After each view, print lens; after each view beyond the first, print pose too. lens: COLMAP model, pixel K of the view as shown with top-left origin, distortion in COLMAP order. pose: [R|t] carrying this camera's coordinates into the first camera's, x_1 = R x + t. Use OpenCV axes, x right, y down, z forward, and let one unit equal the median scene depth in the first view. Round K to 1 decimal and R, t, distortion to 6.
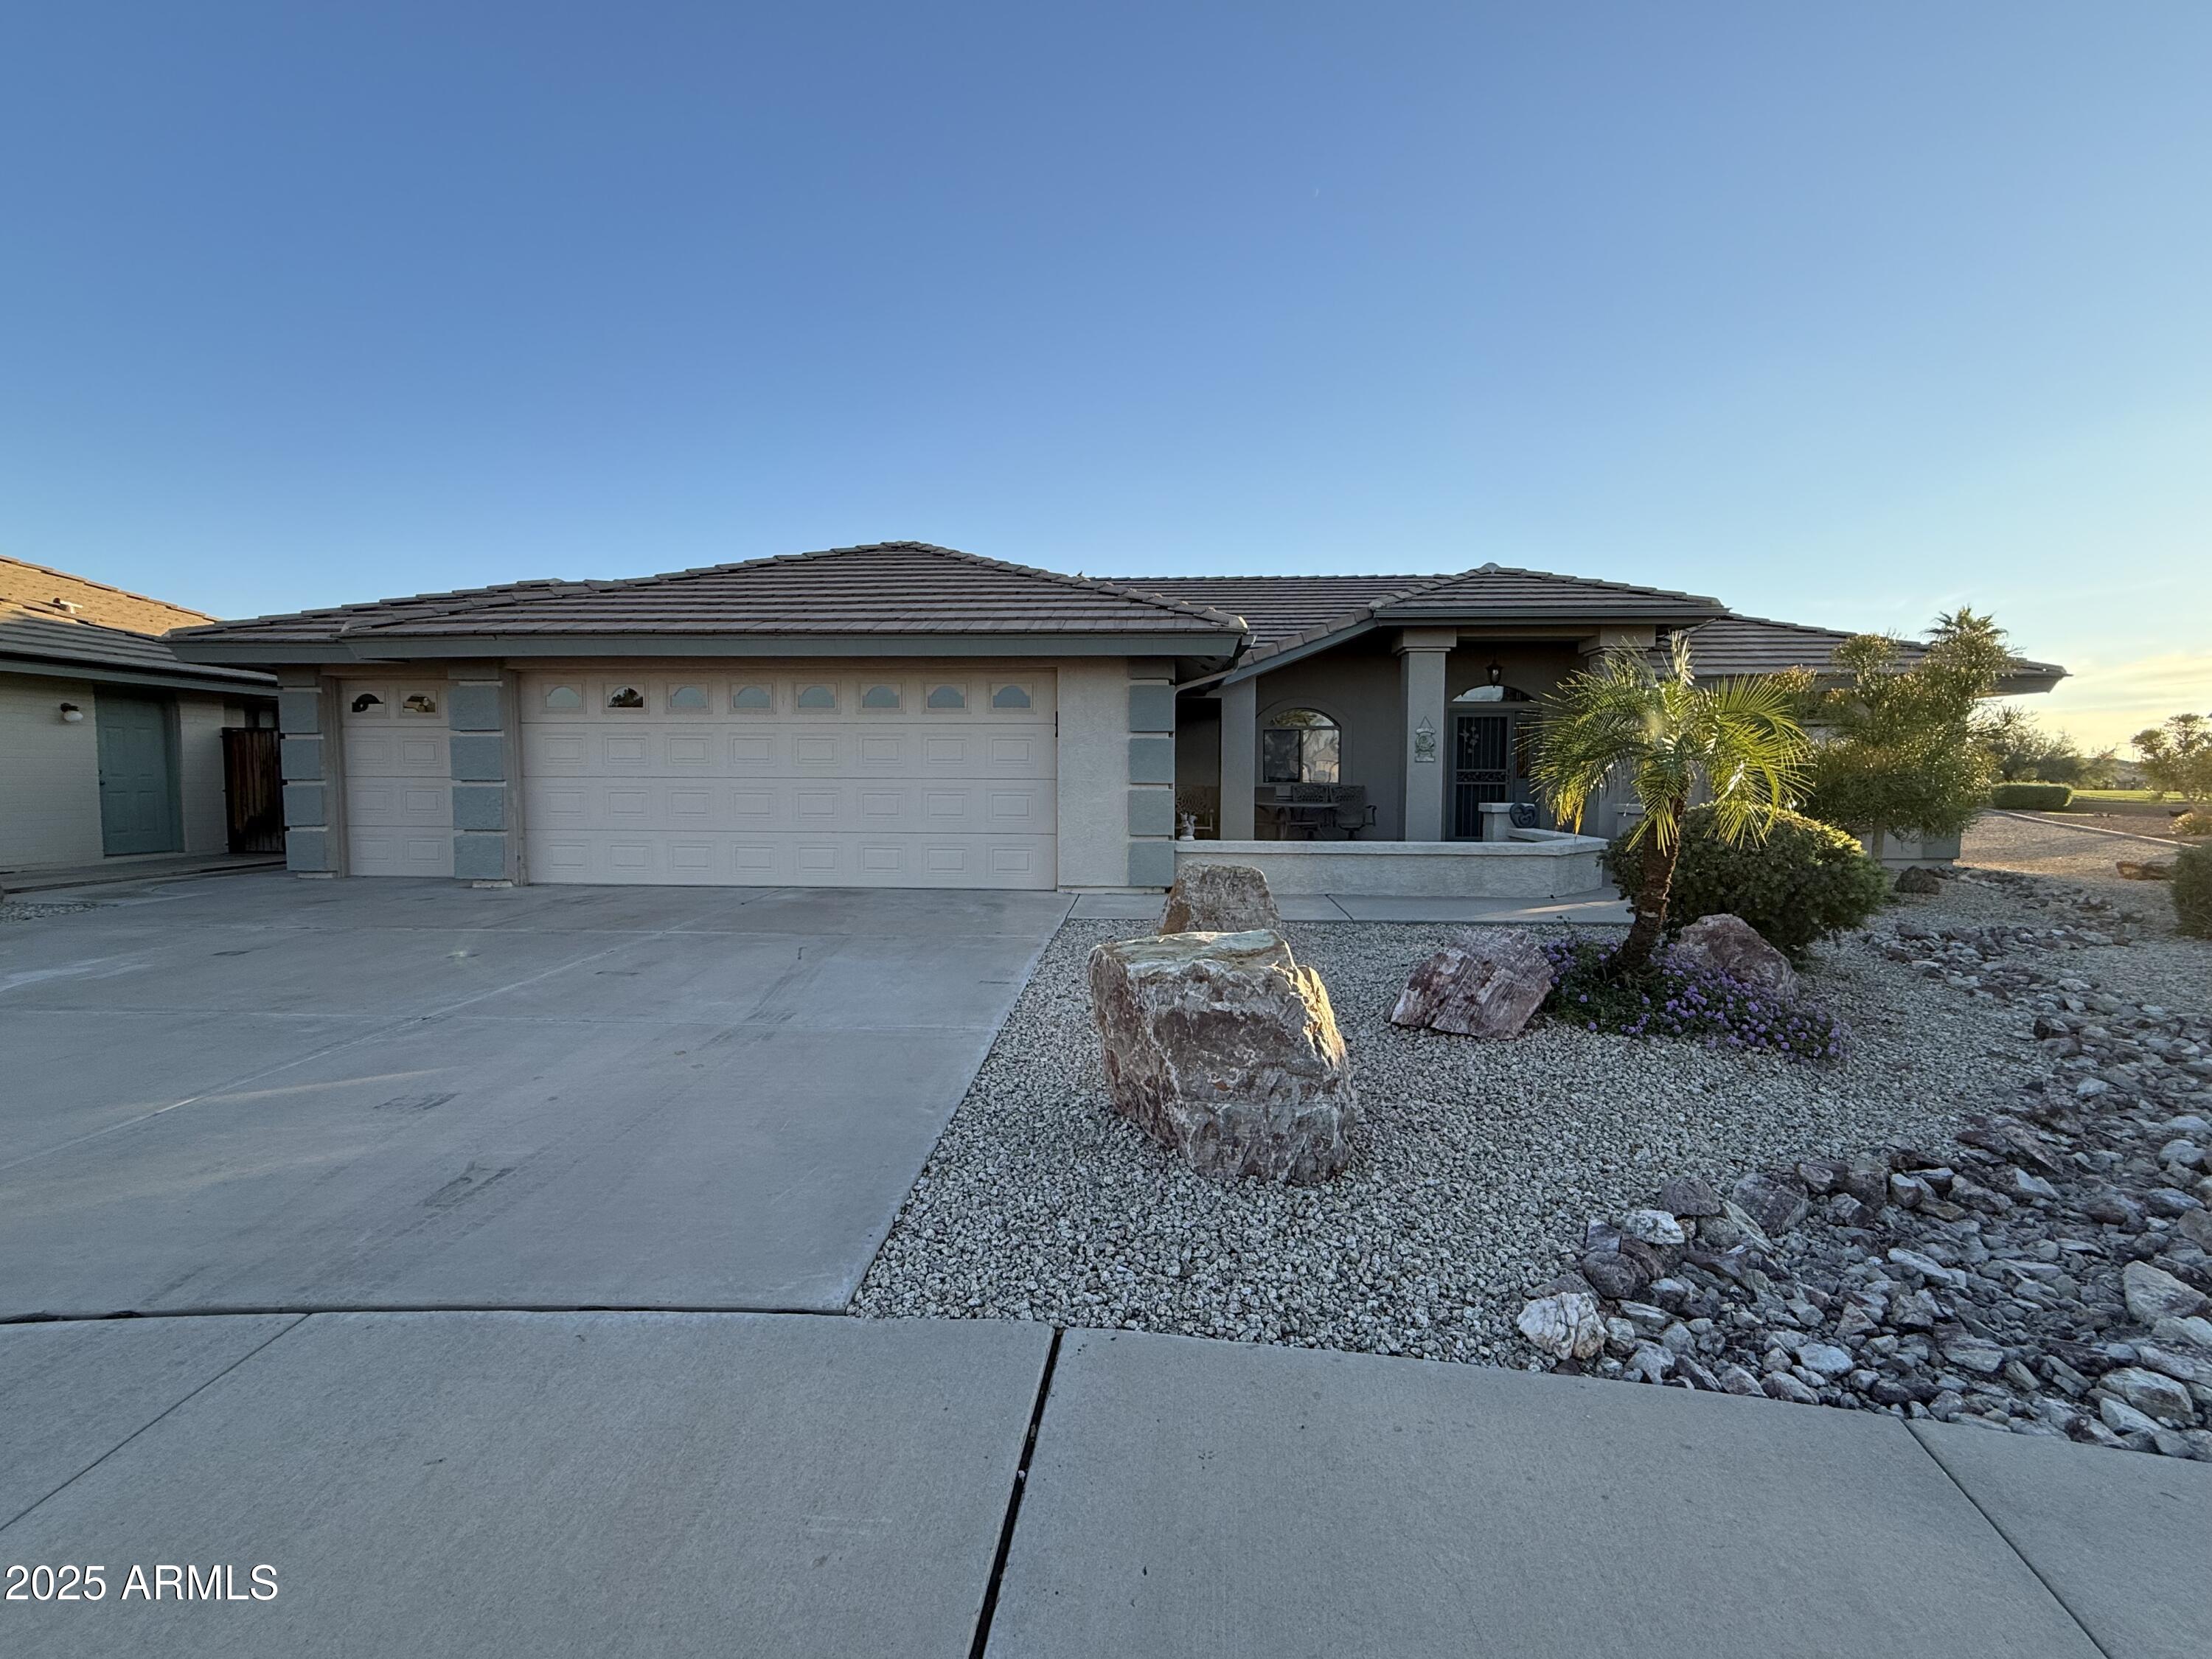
lens RADIAL K [[935.2, 0, 1106.0], [0, 935.2, 829.5], [0, 0, 1]] dist [-0.000446, -0.000351]
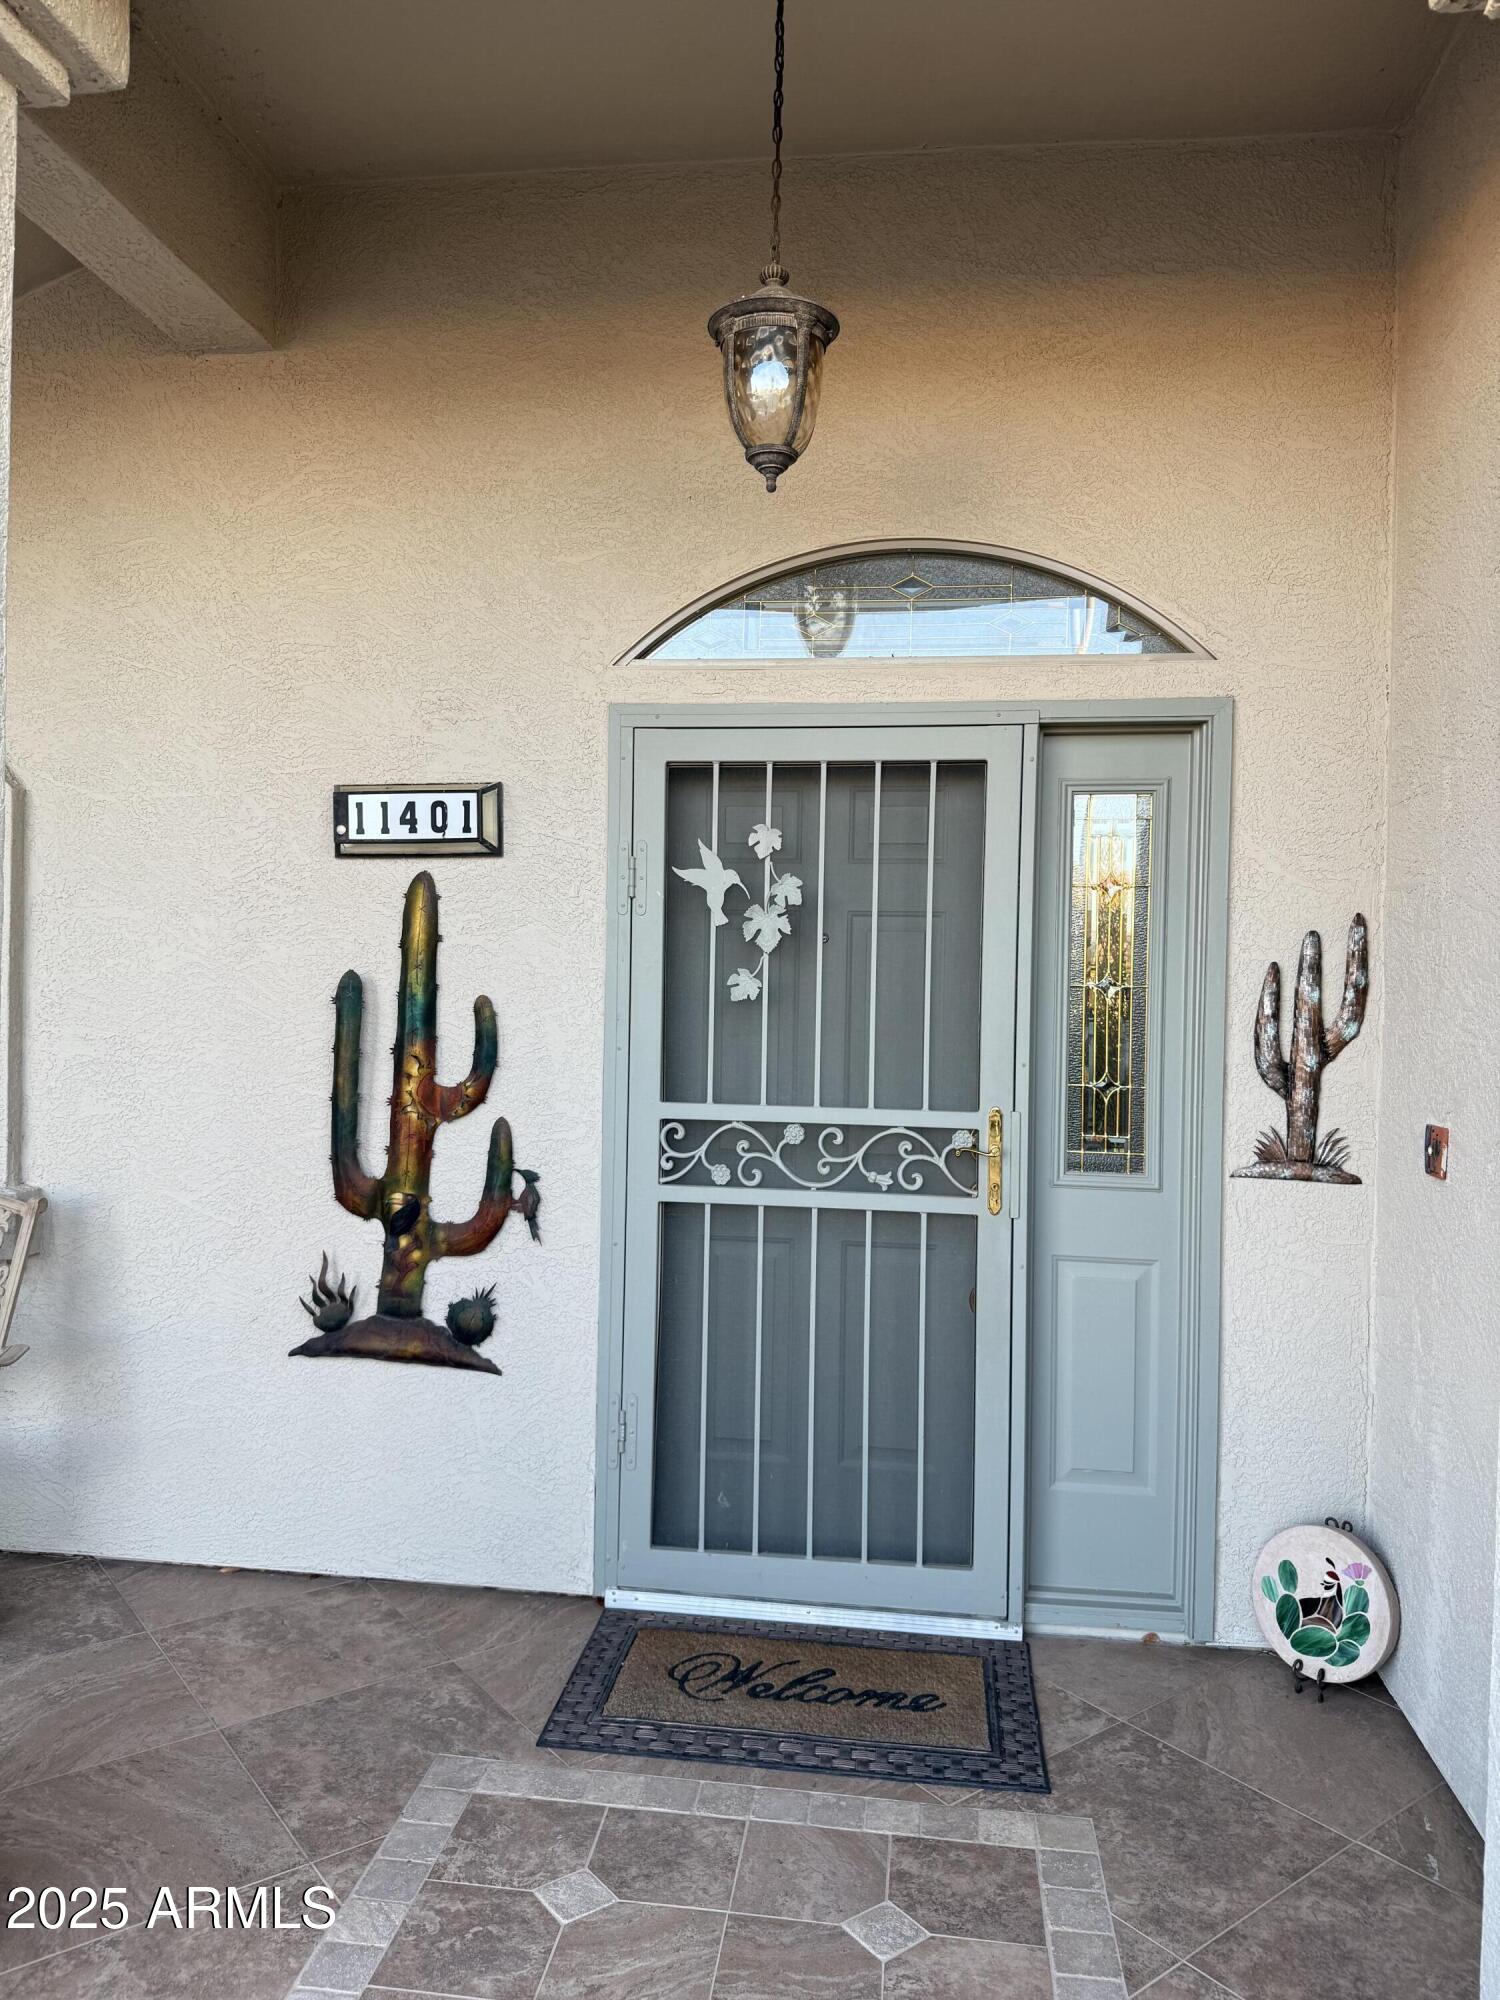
lens RADIAL K [[1371.8, 0, 750.0], [0, 1371.8, 1000.0], [0, 0, 1]] dist [0.101533, -0.165544]
pose [[0.997822, 0.018331, -0.063371, 0.528101], [-0.021725, 0.998343, -0.053289, -0.090803], [0.062290, 0.054549, 0.996566, 1.015715]]
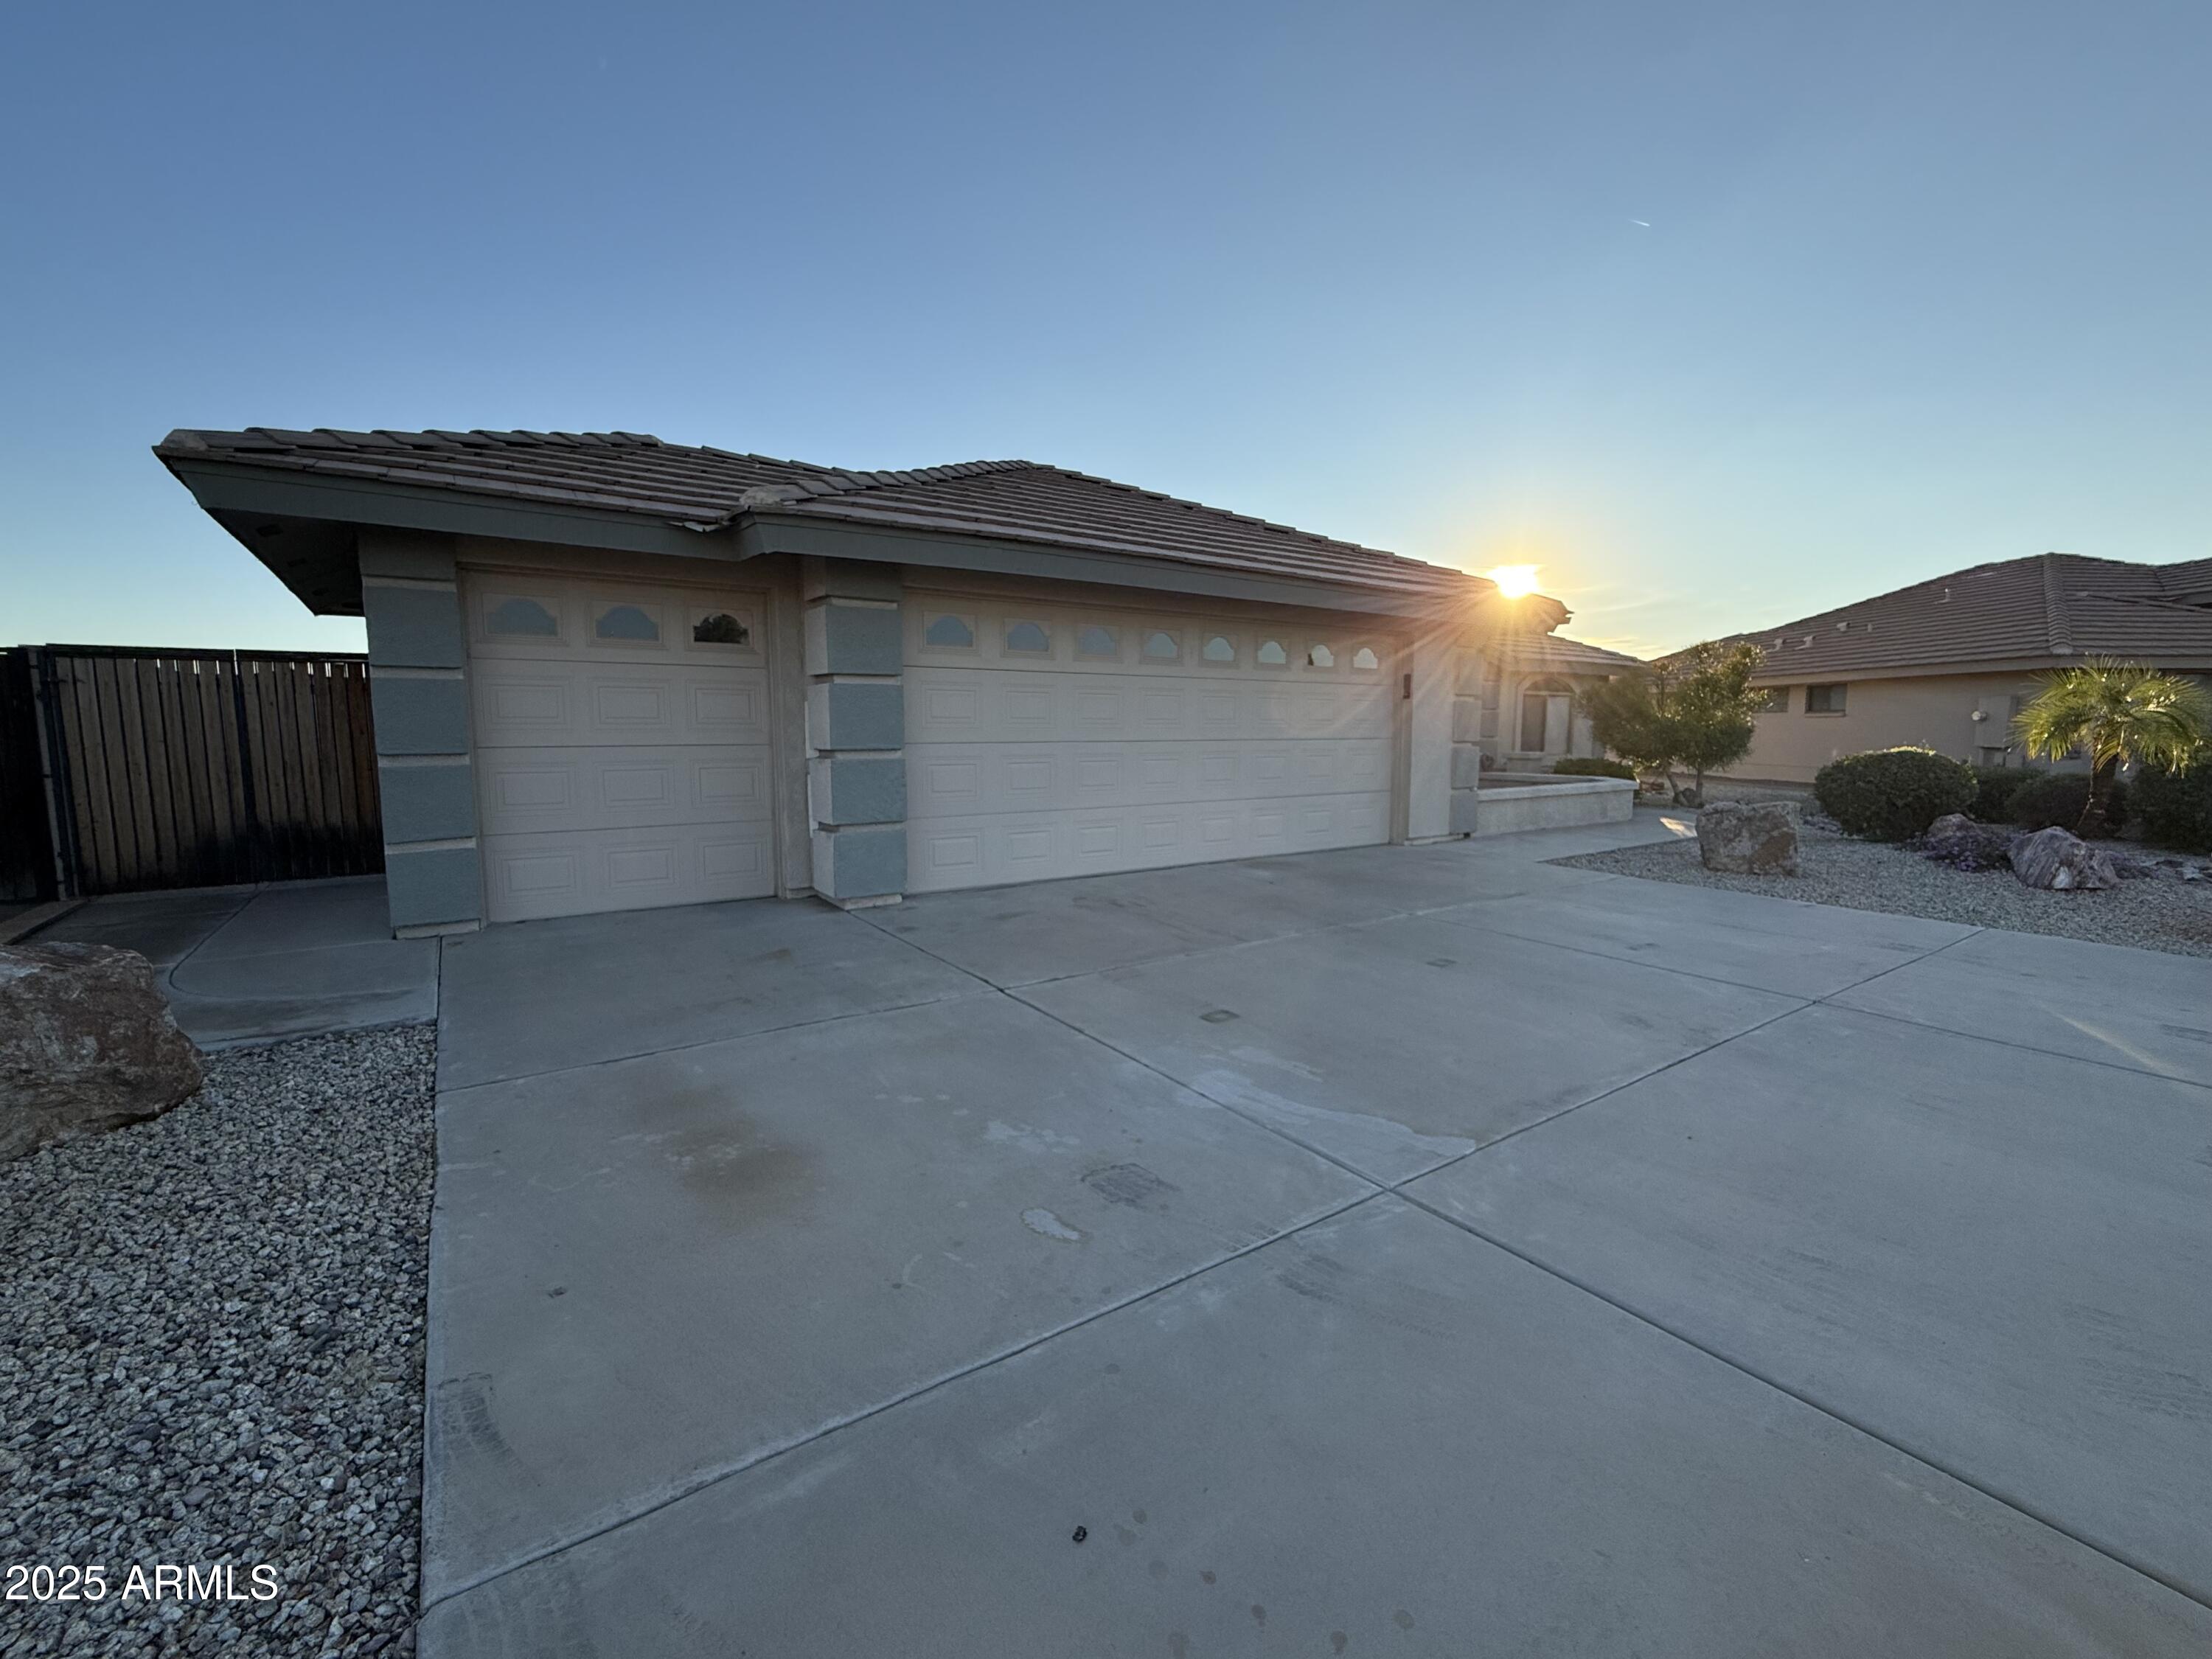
lens RADIAL K [[935.2, 0, 1106.0], [0, 935.2, 829.5], [0, 0, 1]] dist [-0.000446, -0.000351]
pose [[0.777198, -0.071929, 0.625132, -0.798112], [0.027451, 0.996375, 0.080517, -0.037527], [-0.628657, -0.045417, 0.776355, 0.306167]]
